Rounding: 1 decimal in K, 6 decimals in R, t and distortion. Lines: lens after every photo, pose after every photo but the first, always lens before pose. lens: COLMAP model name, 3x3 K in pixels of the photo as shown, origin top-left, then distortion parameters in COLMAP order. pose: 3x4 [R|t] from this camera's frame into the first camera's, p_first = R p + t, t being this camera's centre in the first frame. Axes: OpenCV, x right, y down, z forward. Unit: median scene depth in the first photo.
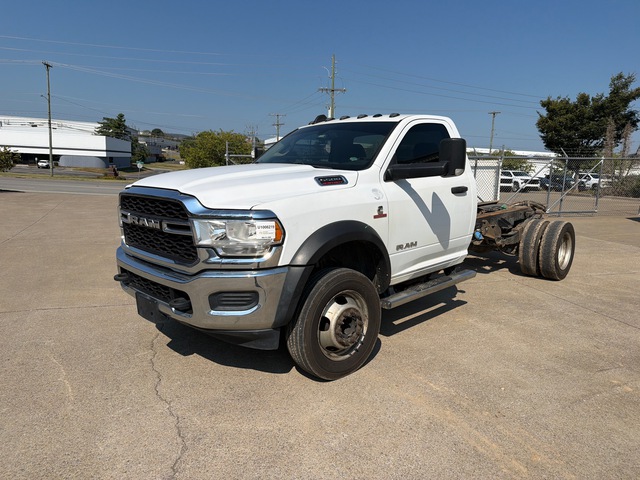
lens RADIAL K [[523.2, 0, 319.4], [0, 523.2, 240.4], [0, 0, 1]] dist [0.003155, 0.000062]
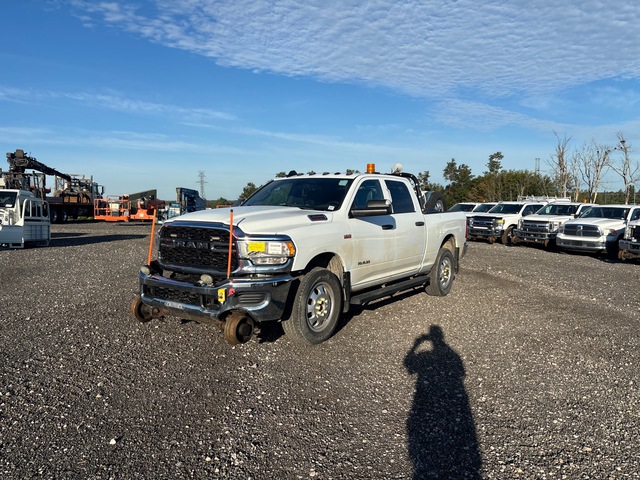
lens RADIAL K [[523.2, 0, 319.4], [0, 523.2, 240.4], [0, 0, 1]] dist [0.003155, 0.000062]
pose [[0.984365, 0.002819, 0.176118, -0.246528], [0.012891, 0.996037, -0.087998, 0.086957], [-0.175668, 0.088892, 0.980428, -0.486894]]
